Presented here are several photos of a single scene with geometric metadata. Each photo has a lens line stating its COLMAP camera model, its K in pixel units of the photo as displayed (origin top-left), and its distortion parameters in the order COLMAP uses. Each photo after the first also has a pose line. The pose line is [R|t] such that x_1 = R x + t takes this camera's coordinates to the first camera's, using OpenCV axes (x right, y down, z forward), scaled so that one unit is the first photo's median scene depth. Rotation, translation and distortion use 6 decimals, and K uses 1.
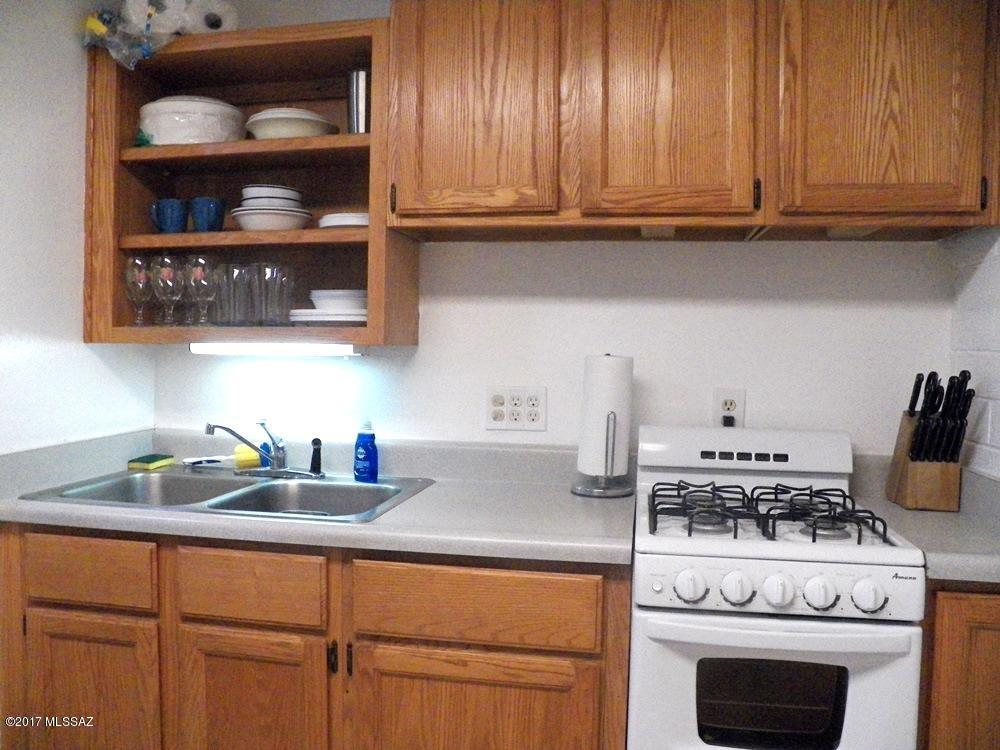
lens RADIAL K [[826.7, 0, 501.7], [0, 826.7, 376.9], [0, 0, 1]] dist [-0.123295, 0.070098]
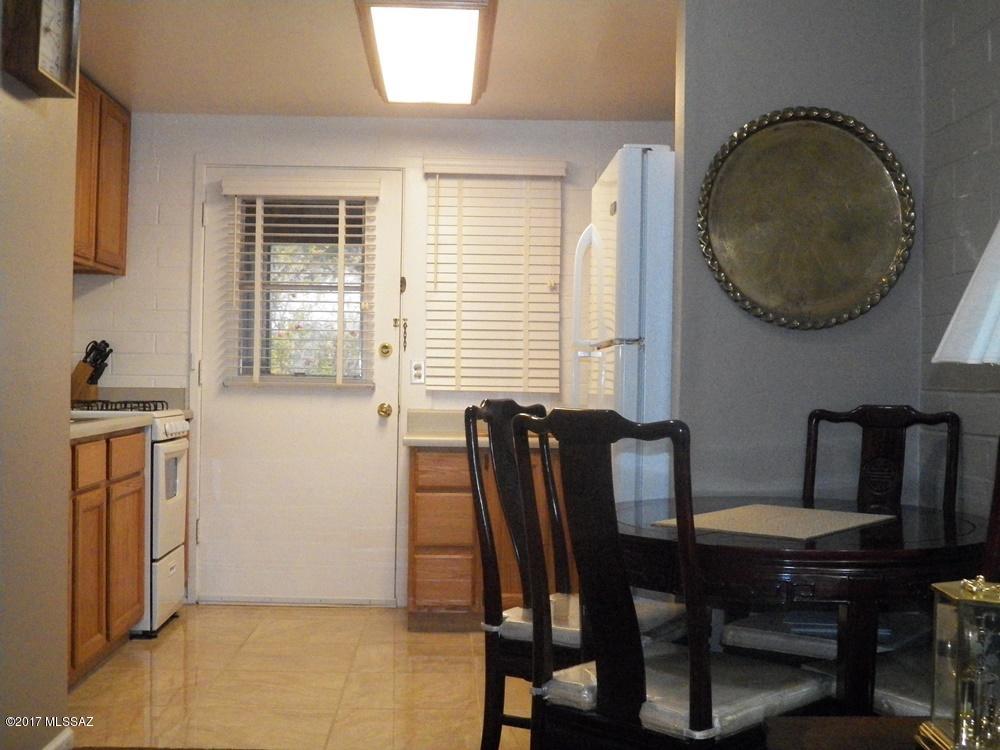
lens RADIAL K [[1154.4, 0, 496.4], [0, 1154.4, 368.7], [0, 0, 1]] dist [-0.067338, 0.000000]
pose [[-0.232616, -0.012149, 0.972493, -2.375789], [0.019526, 0.999662, 0.017159, 0.032463], [-0.972373, 0.022980, -0.232301, 0.625302]]
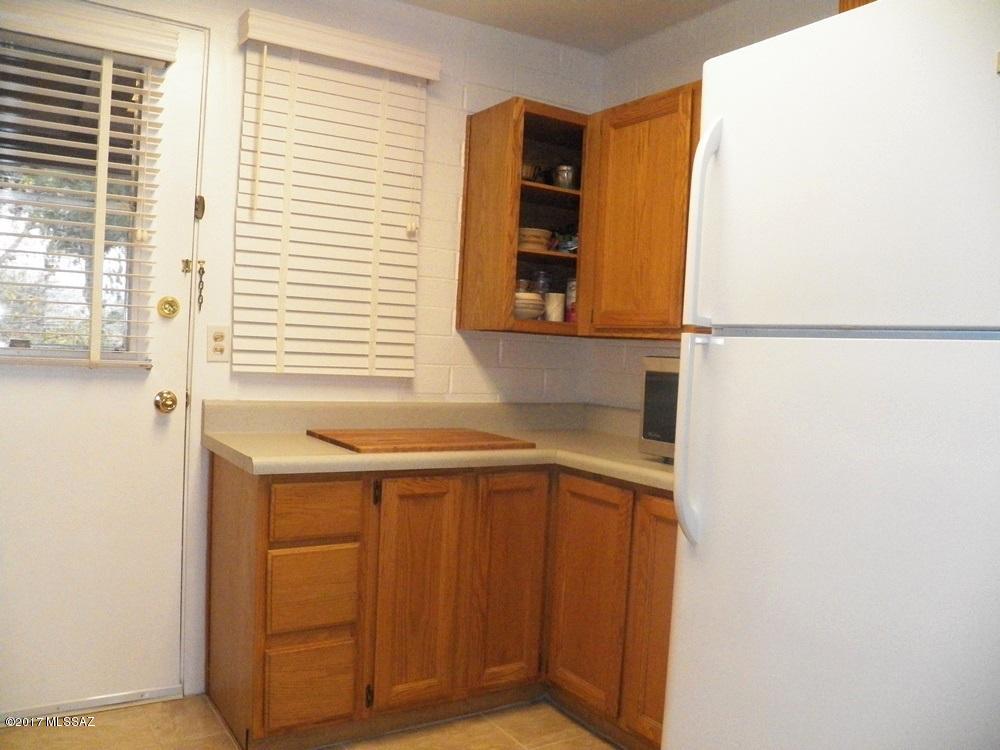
lens RADIAL K [[826.7, 0, 498.7], [0, 826.7, 372.1], [0, 0, 1]] dist [-0.123295, 0.070098]
pose [[-0.689624, -0.073200, 0.720458, -0.842975], [-0.032642, 0.997009, 0.070053, 0.024349], [-0.723431, 0.024793, -0.689951, 0.734994]]
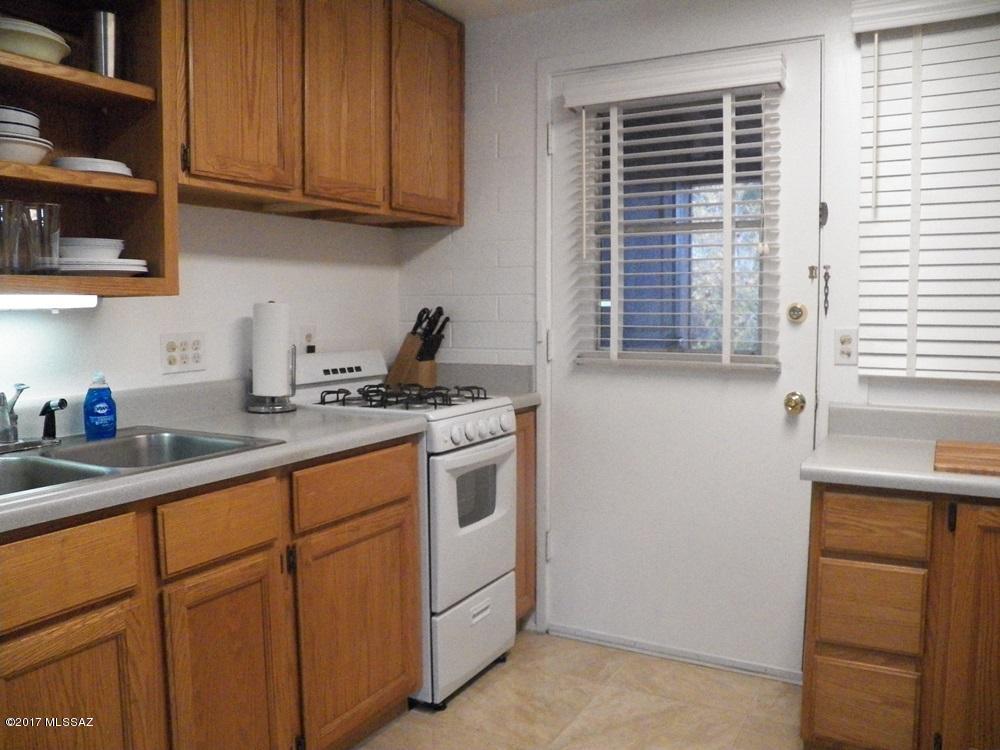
lens RADIAL K [[826.7, 0, 497.4], [0, 826.7, 378.1], [0, 0, 1]] dist [-0.123295, 0.070098]
pose [[0.314488, -0.098158, 0.944173, -0.994947], [0.046170, 0.995044, 0.088068, -0.005238], [-0.948138, 0.015897, 0.317461, 0.276215]]
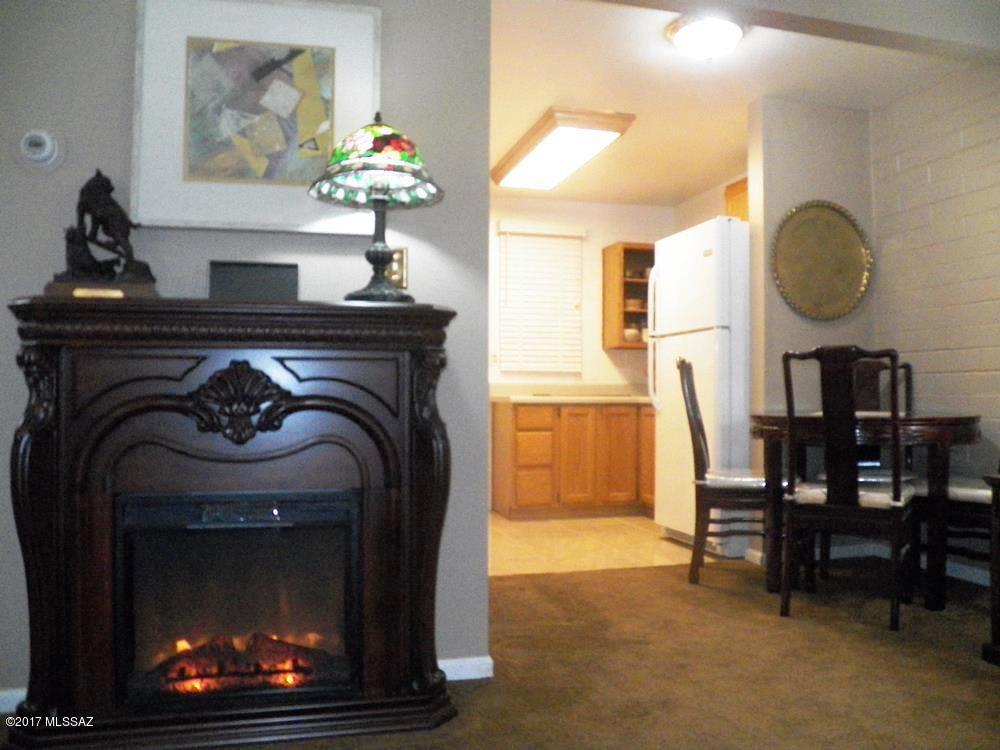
lens RADIAL K [[826.7, 0, 491.8], [0, 826.7, 374.0], [0, 0, 1]] dist [-0.123295, 0.070098]
pose [[-0.435249, 0.002390, 0.900307, -2.419341], [0.021127, 0.999748, 0.007560, 0.119542], [-0.900062, 0.022312, -0.435190, 1.539299]]
